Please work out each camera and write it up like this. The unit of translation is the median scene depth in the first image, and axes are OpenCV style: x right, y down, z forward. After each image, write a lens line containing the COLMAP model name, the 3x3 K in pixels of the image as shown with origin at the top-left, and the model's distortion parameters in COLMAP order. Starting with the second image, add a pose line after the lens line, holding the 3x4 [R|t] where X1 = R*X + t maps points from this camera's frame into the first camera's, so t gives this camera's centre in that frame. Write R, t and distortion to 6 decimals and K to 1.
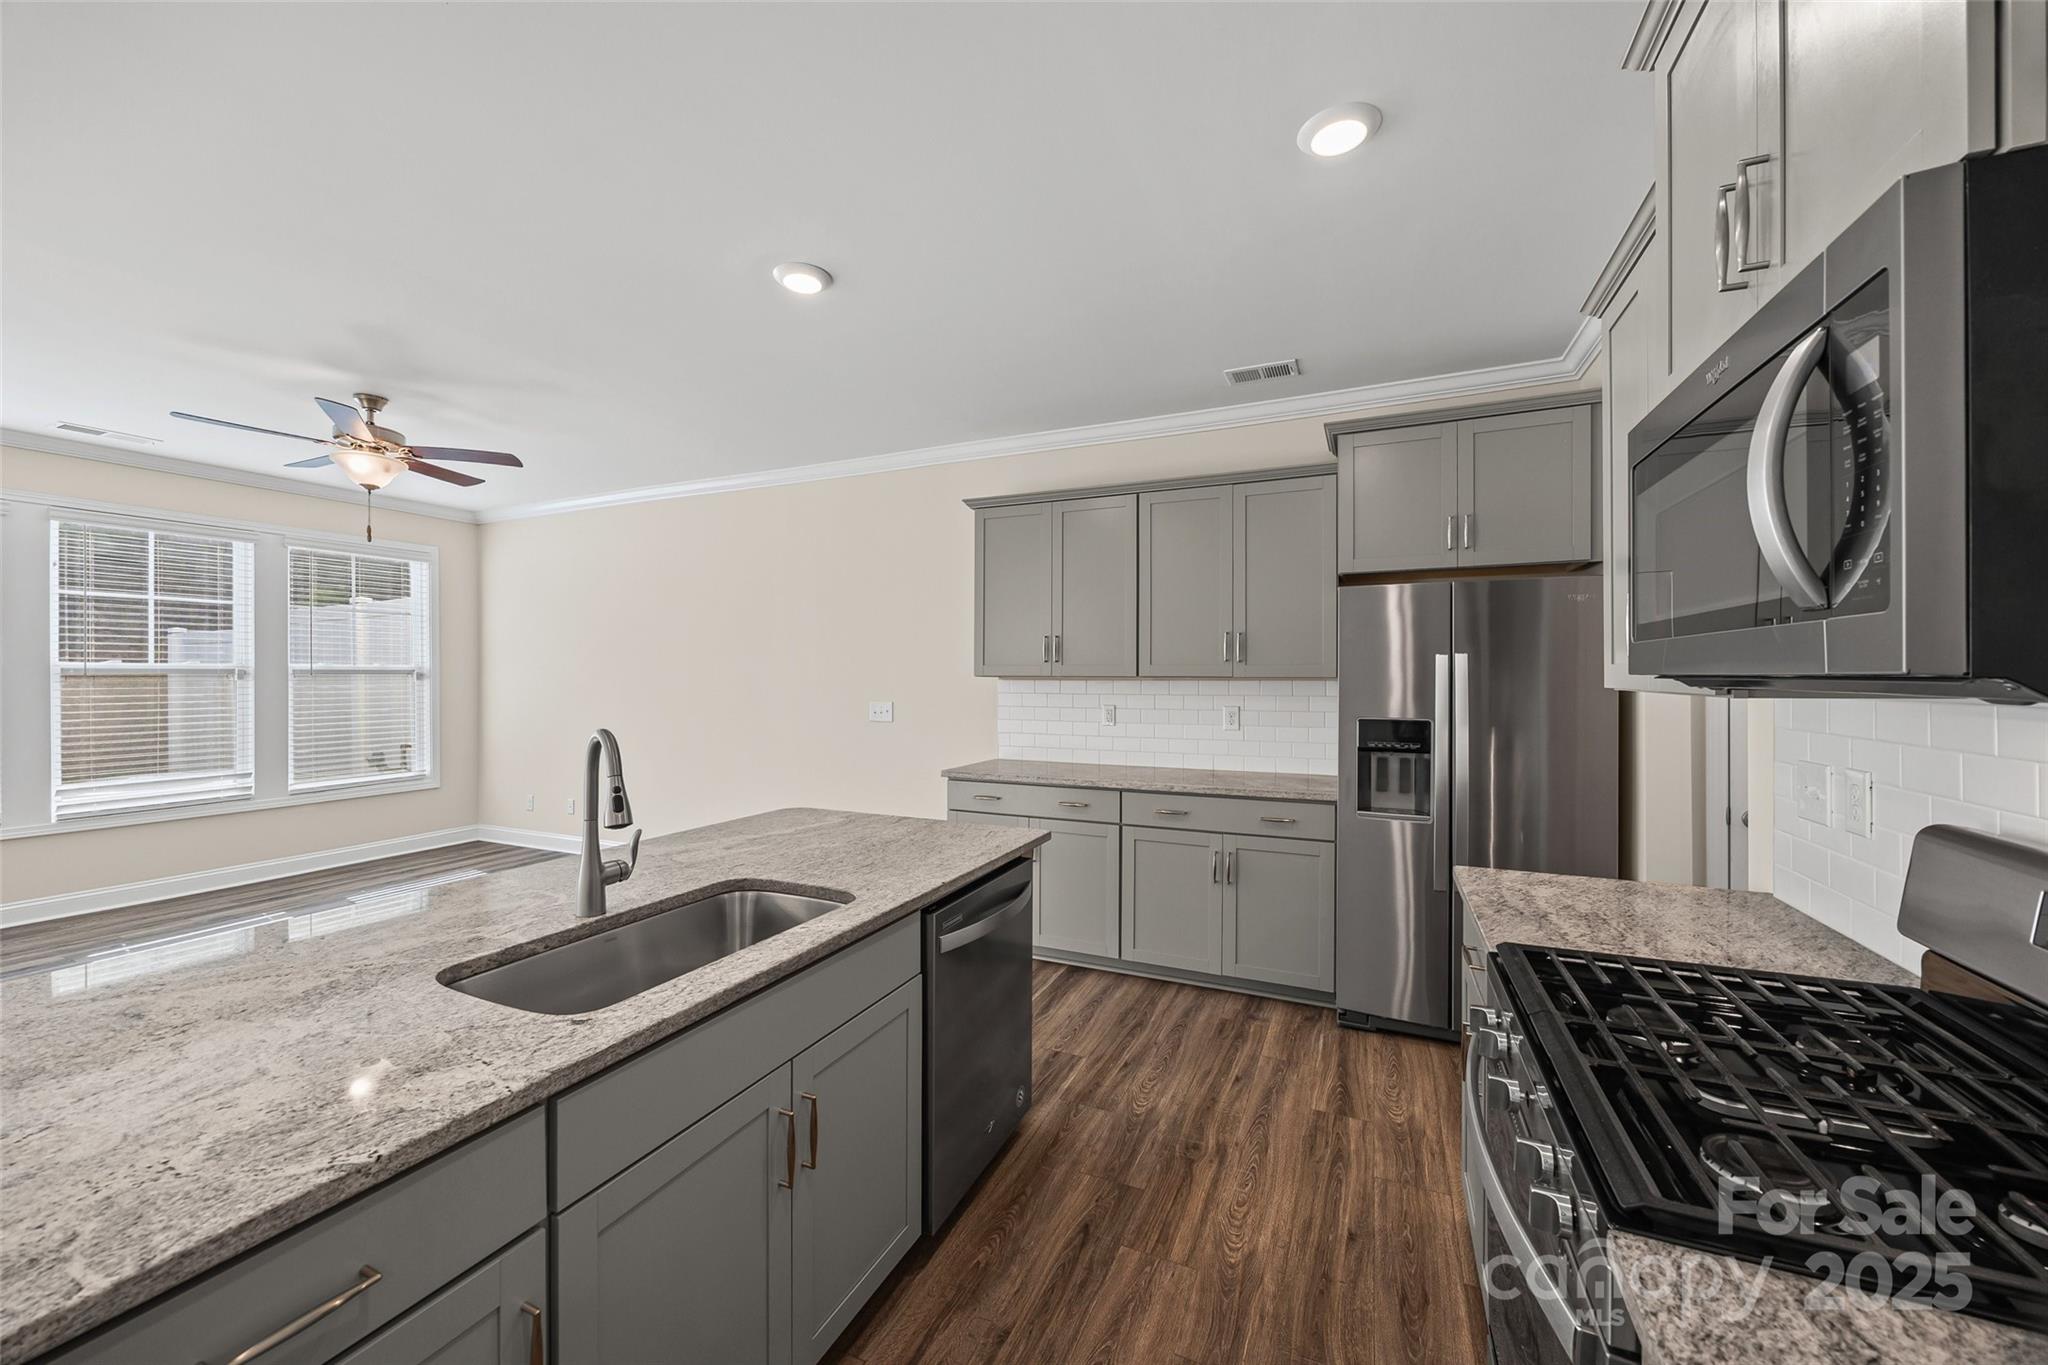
lens RADIAL K [[786.2, 0, 1010.7], [0, 786.2, 677.7], [0, 0, 1]] dist [-0.000604, -0.000094]
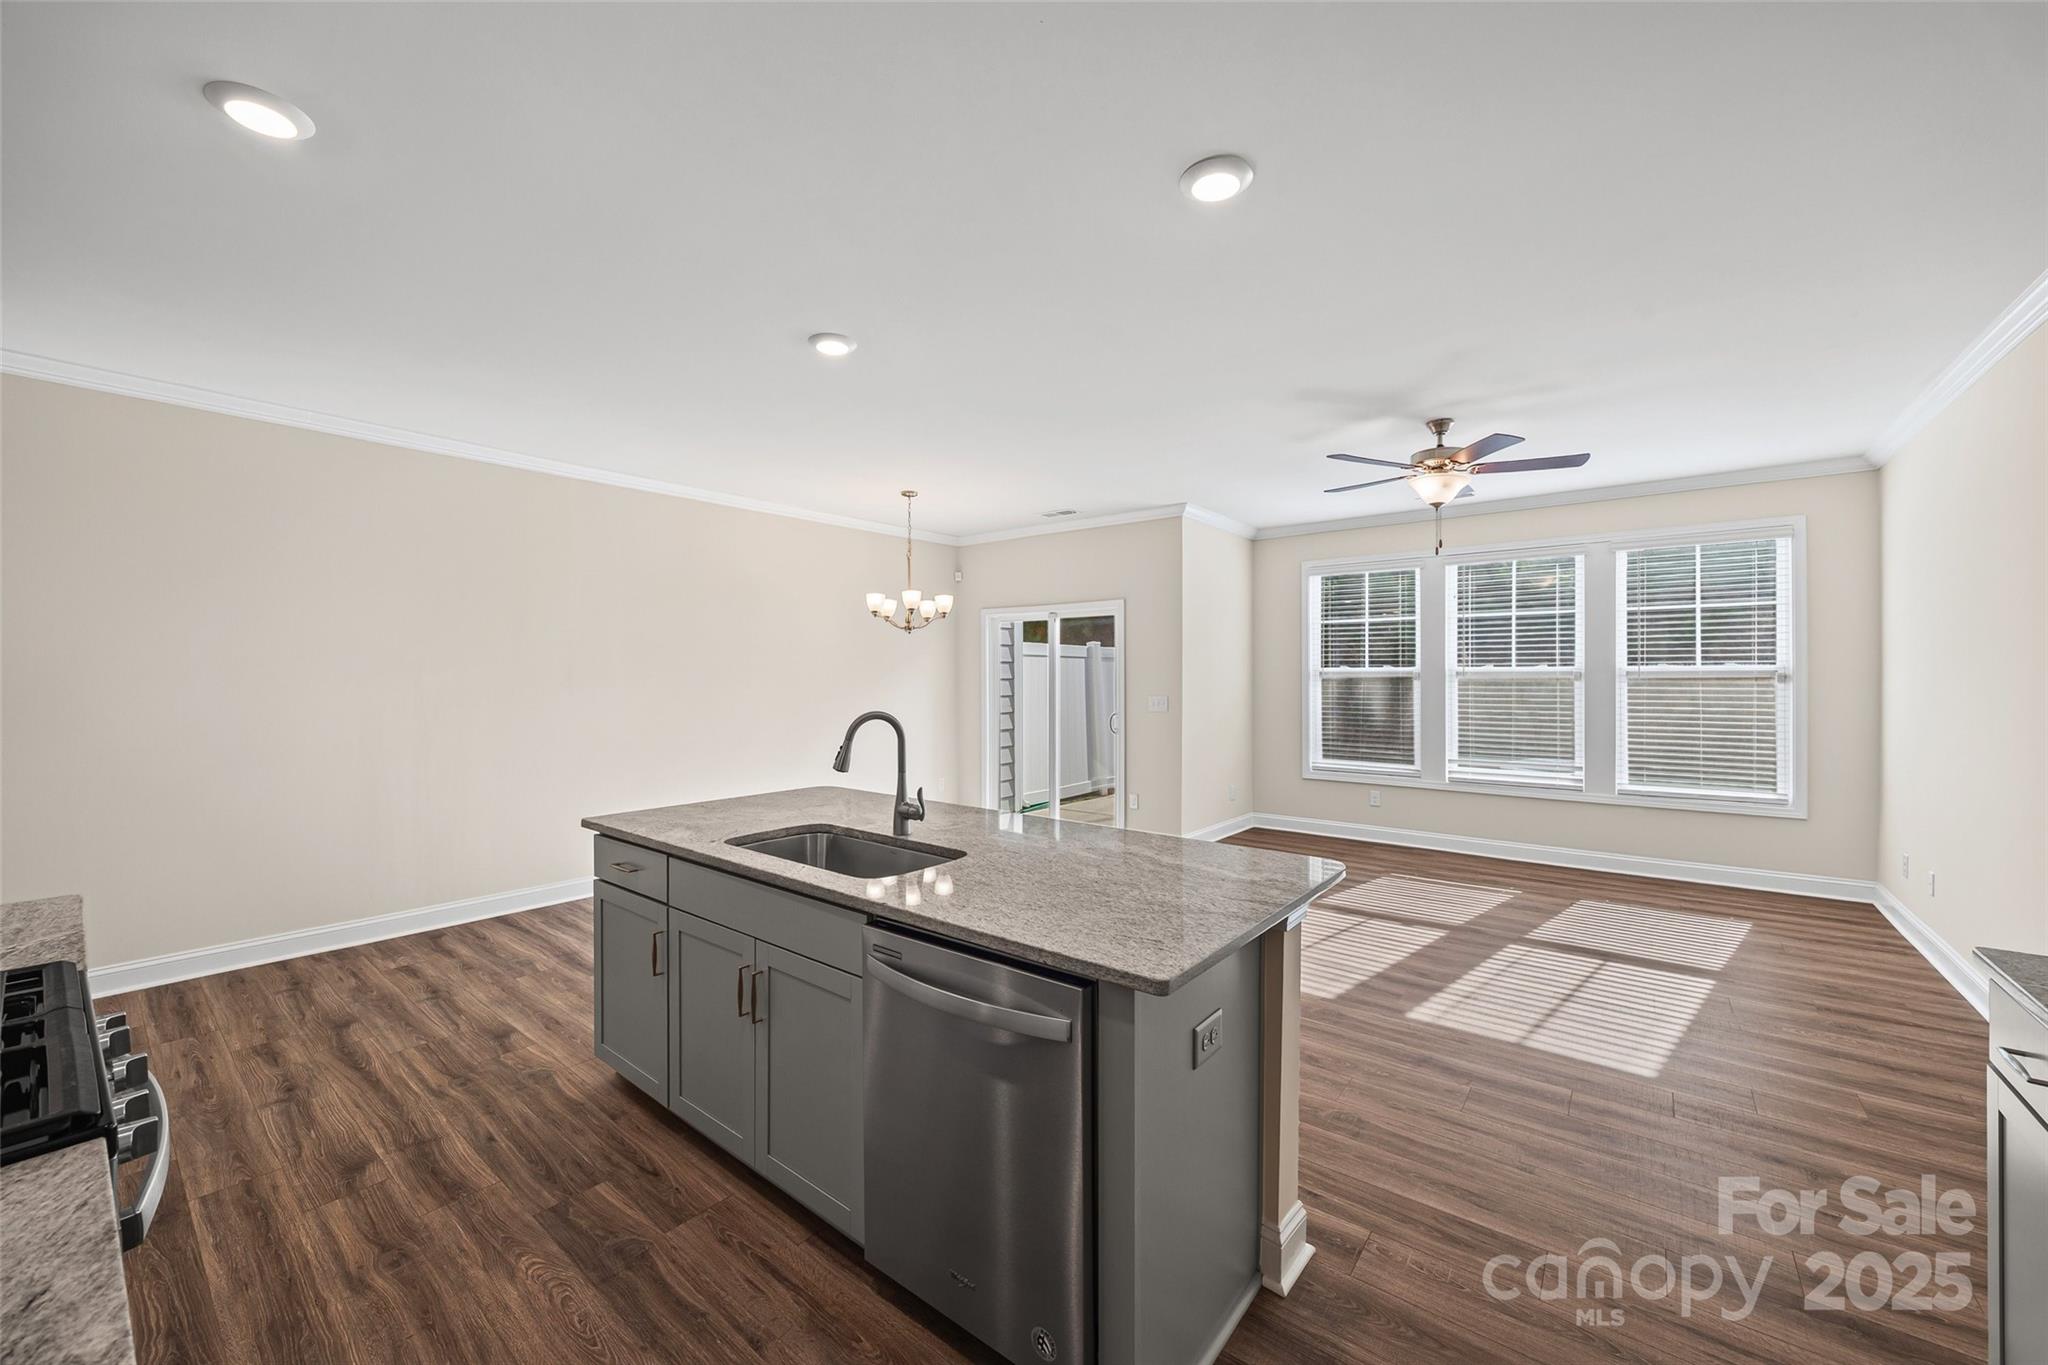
lens RADIAL K [[786.2, 0, 1008.9], [0, 786.2, 671.9], [0, 0, 1]] dist [-0.000604, -0.000094]
pose [[-0.254060, -0.004351, -0.967179, 0.330983], [-0.005589, 0.999980, -0.003030, -0.002968], [0.967172, 0.004636, -0.254079, 0.593832]]
